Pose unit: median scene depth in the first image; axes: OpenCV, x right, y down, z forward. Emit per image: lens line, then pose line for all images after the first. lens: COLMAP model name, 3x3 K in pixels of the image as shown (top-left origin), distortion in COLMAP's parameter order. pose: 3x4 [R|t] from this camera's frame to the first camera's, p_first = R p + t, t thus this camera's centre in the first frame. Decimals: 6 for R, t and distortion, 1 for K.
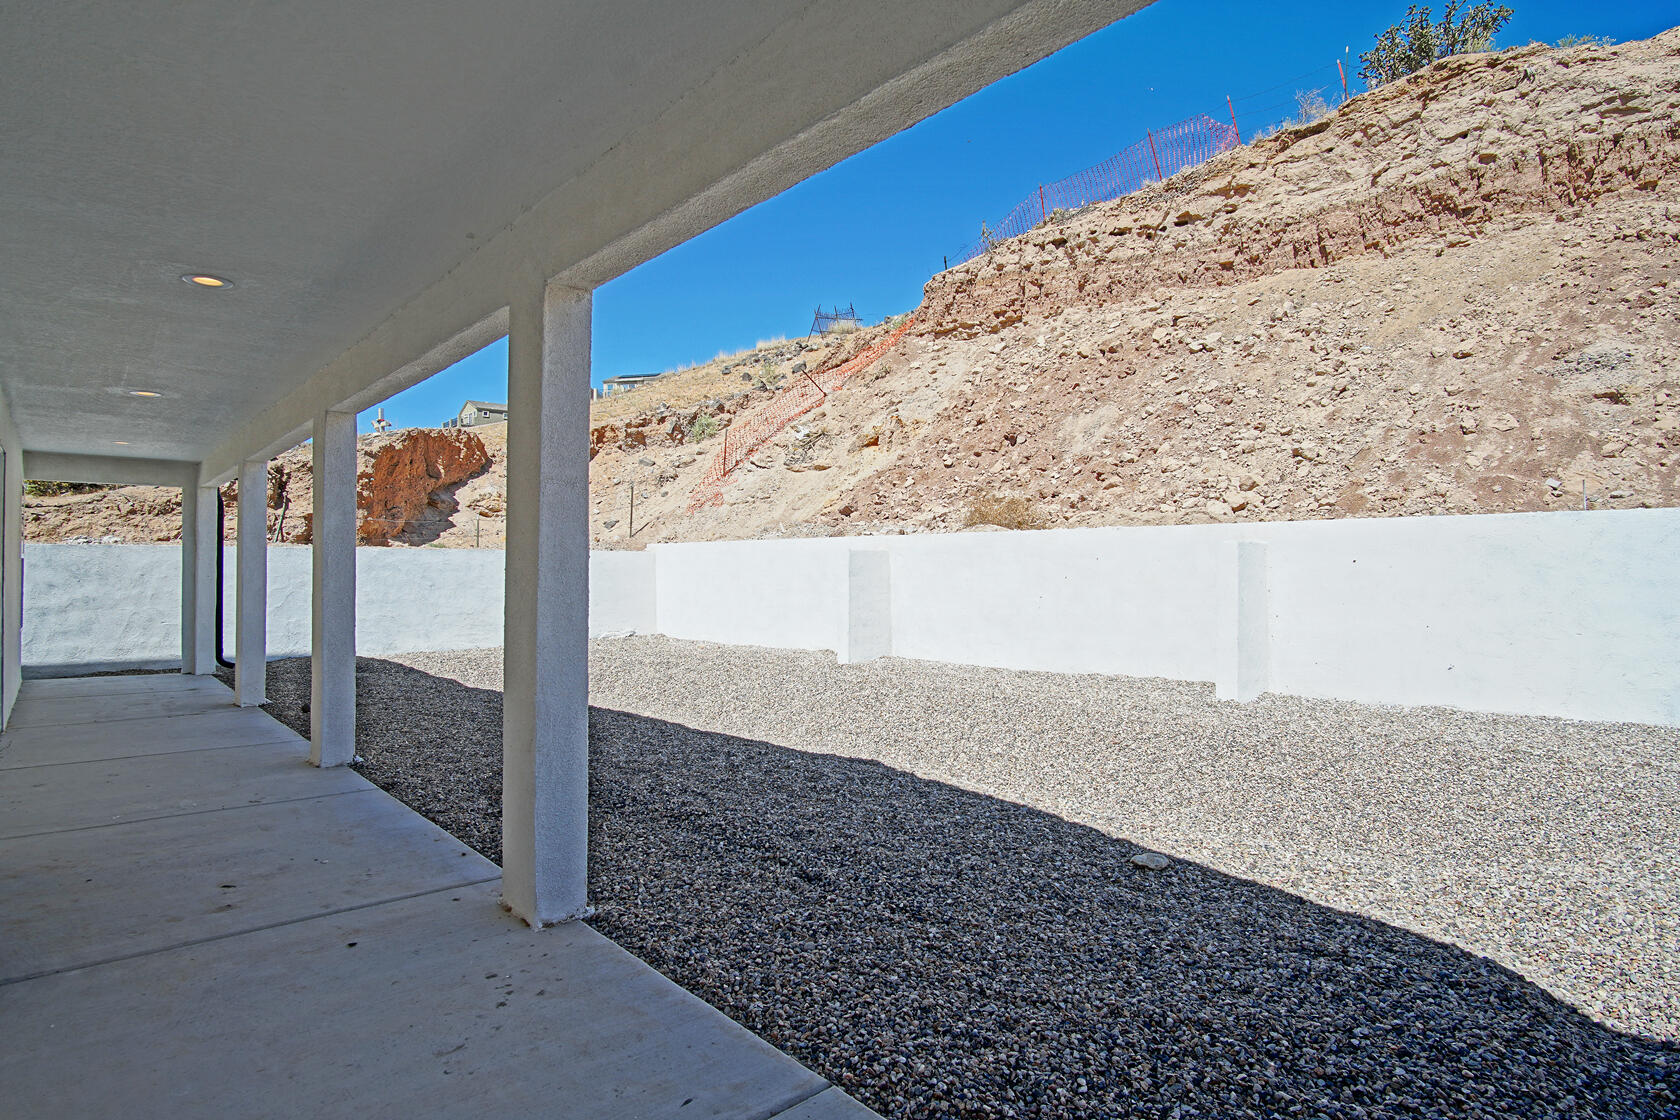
lens RADIAL K [[895.1, 0, 834.2], [0, 895.1, 566.2], [0, 0, 1]] dist [-0.033973, 0.009471]
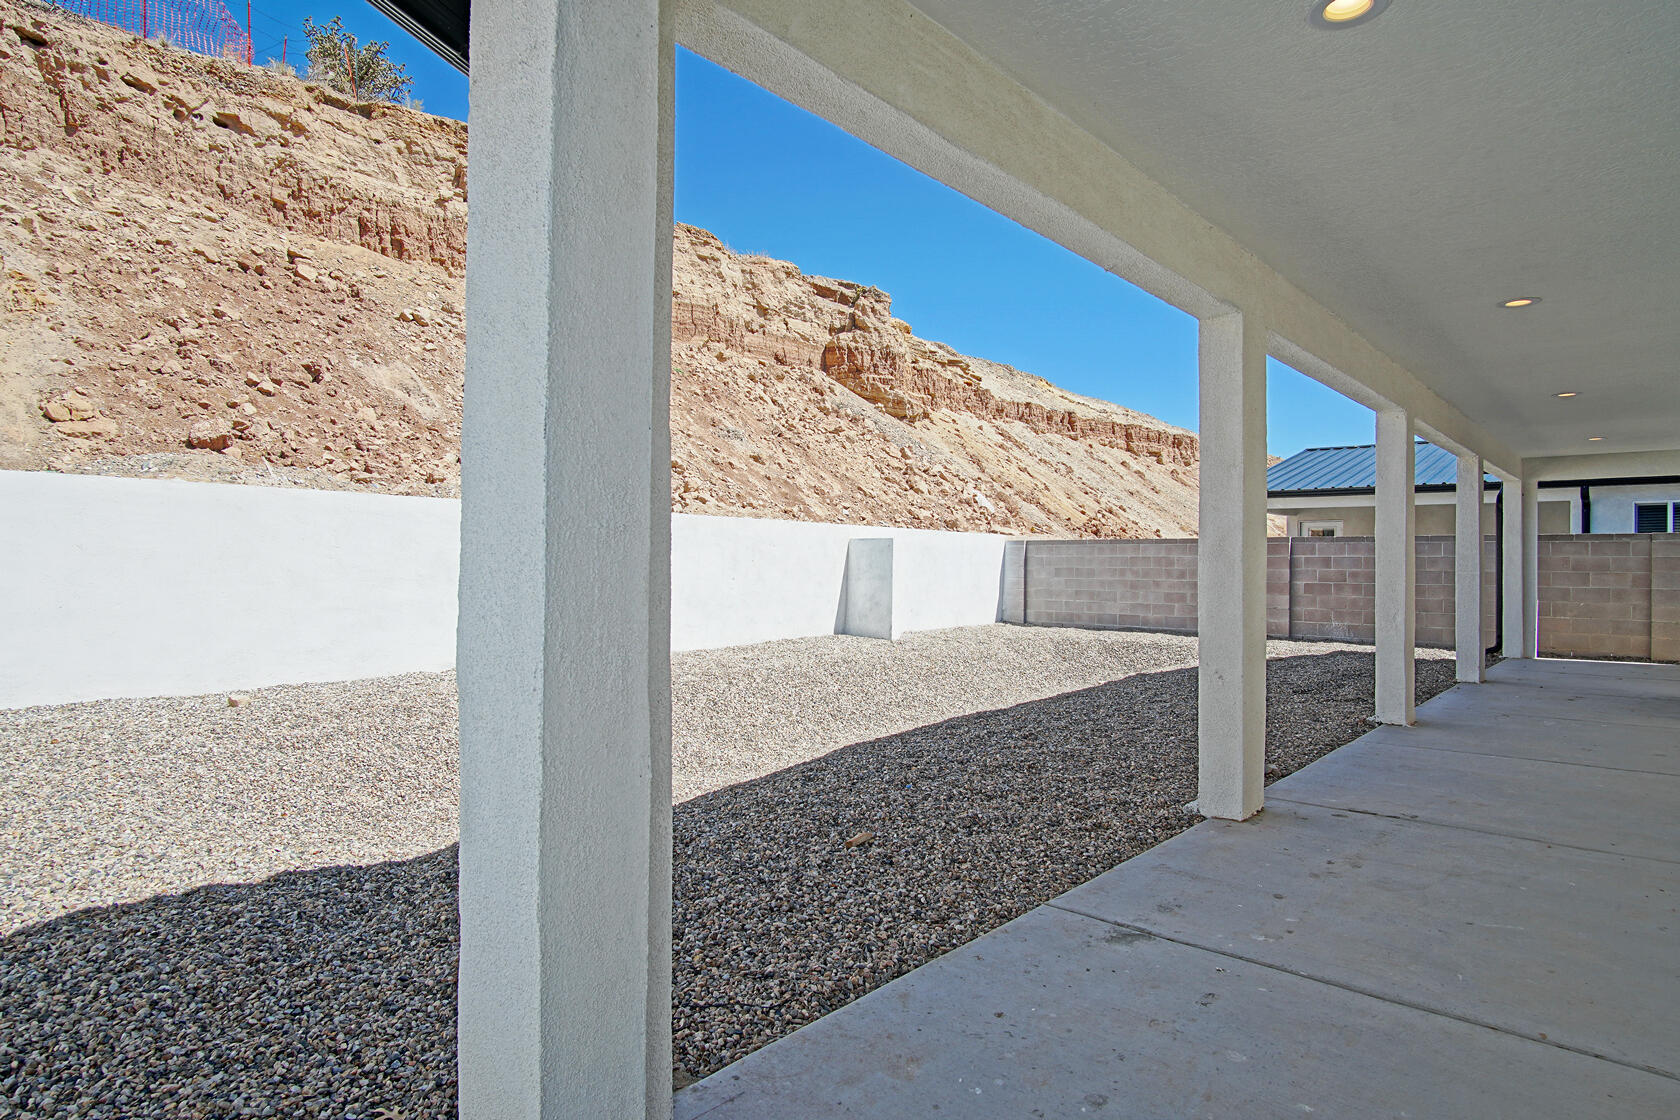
lens RADIAL K [[895.1, 0, 844.5], [0, 895.1, 556.0], [0, 0, 1]] dist [-0.033973, 0.009471]
pose [[-0.093622, 0.009992, 0.995558, -0.465798], [-0.010517, 0.999884, -0.011025, 0.009155], [-0.995552, -0.011502, -0.093506, 0.524505]]
